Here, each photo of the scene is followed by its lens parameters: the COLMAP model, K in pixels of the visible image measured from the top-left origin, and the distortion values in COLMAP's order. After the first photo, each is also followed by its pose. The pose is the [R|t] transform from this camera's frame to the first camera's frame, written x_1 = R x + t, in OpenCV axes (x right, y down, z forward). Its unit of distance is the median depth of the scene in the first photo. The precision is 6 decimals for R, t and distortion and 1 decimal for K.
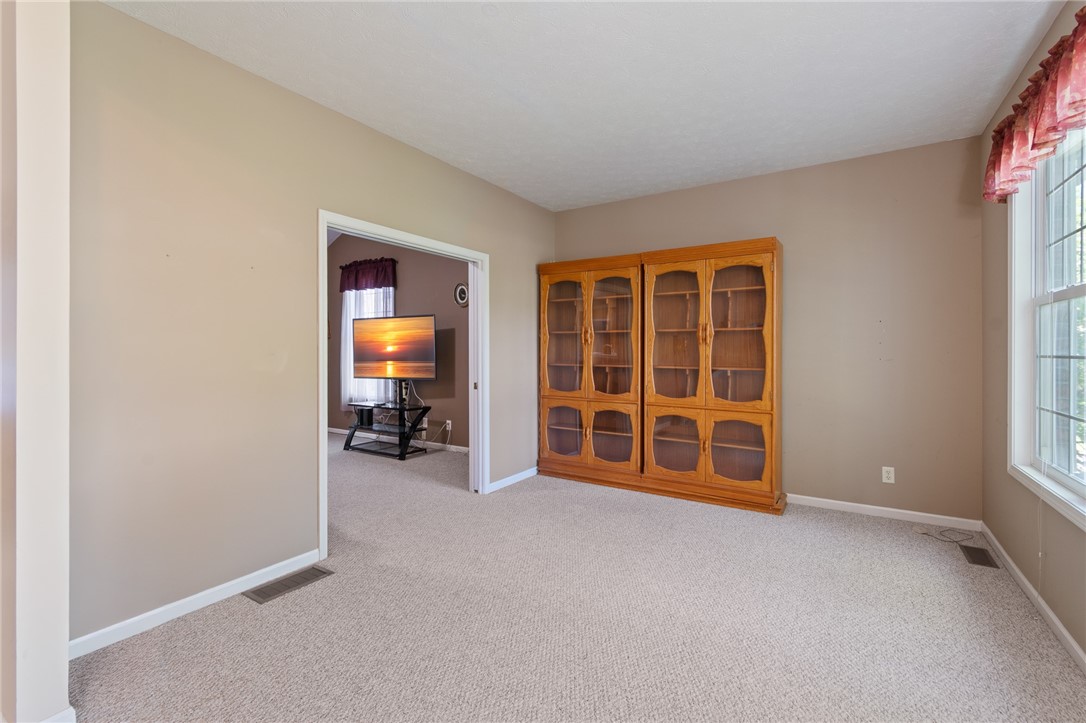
lens RADIAL K [[477.5, 0, 537.4], [0, 477.5, 359.8], [0, 0, 1]] dist [0.002792, -0.000344]
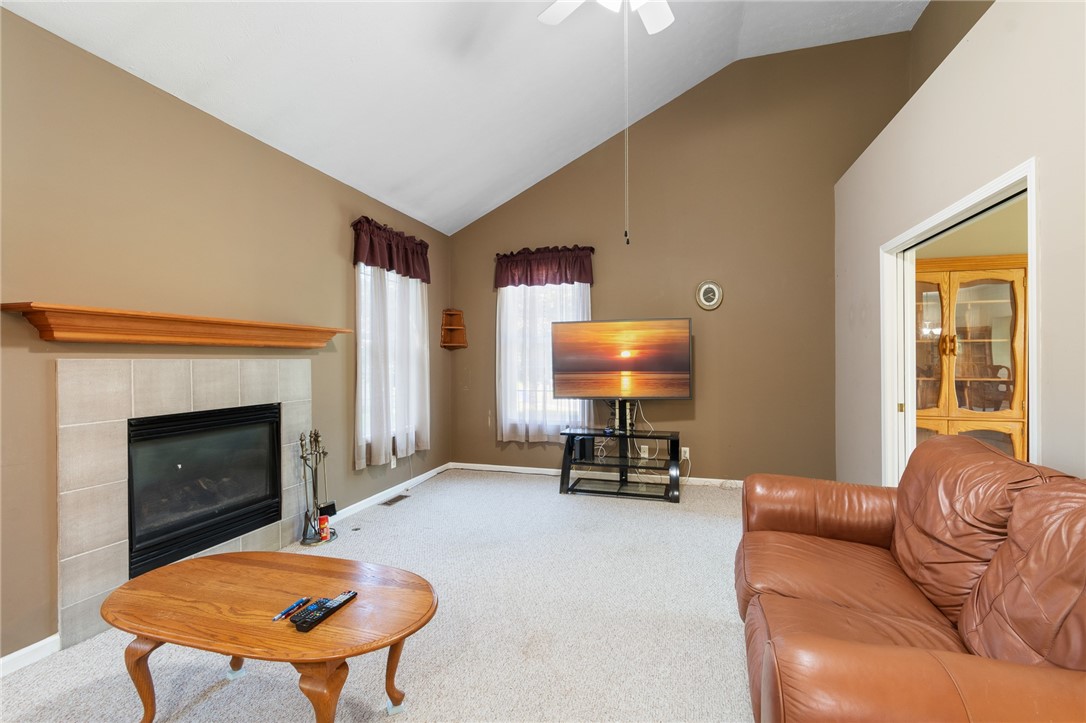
lens RADIAL K [[477.5, 0, 547.9], [0, 477.5, 361.2], [0, 0, 1]] dist [0.002792, -0.000344]
pose [[0.947365, -0.010034, 0.319998, -0.663268], [0.010364, 0.999946, 0.000671, -0.024605], [-0.319988, 0.002681, 0.947418, 0.282461]]
